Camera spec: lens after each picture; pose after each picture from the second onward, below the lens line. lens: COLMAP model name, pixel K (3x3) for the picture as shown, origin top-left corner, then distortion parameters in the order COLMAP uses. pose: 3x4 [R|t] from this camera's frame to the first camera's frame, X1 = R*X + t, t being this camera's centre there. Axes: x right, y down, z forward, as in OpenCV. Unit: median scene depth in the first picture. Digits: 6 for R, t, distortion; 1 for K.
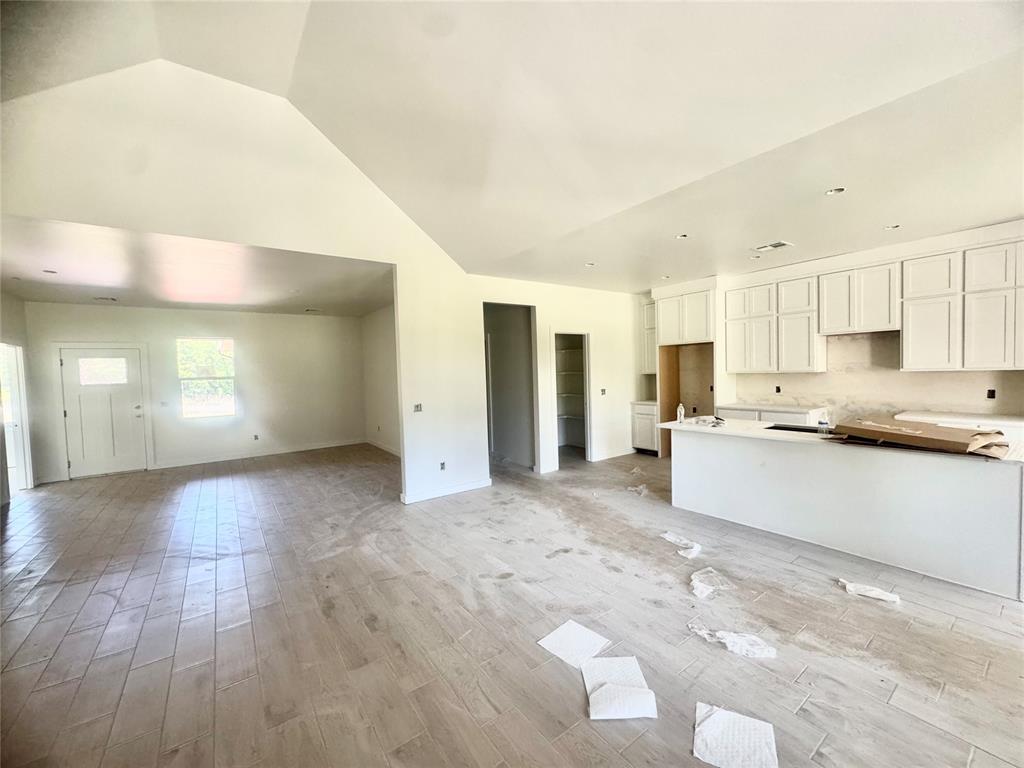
lens RADIAL K [[408.6, 0, 514.8], [0, 408.6, 385.2], [0, 0, 1]] dist [0.000088, 0.000129]
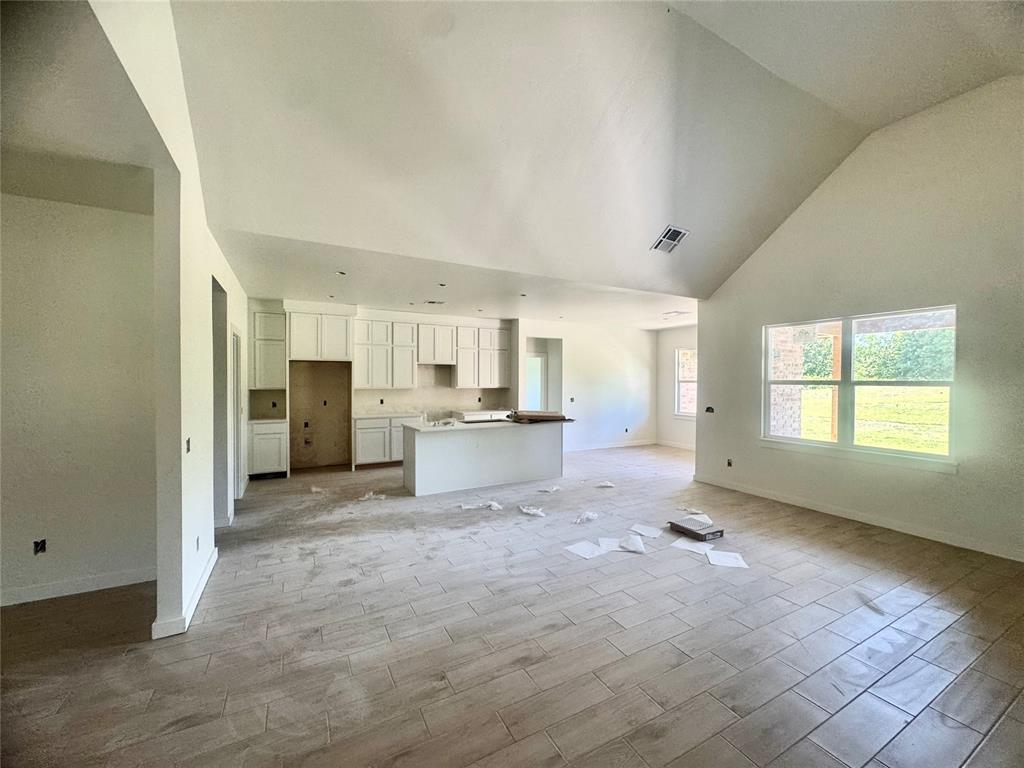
lens RADIAL K [[408.6, 0, 505.1], [0, 408.6, 385.4], [0, 0, 1]] dist [0.000088, 0.000129]
pose [[0.145578, 0.018677, 0.989171, -0.765816], [0.031507, 0.999227, -0.023504, 0.002676], [-0.988845, 0.034587, 0.144877, 0.536405]]
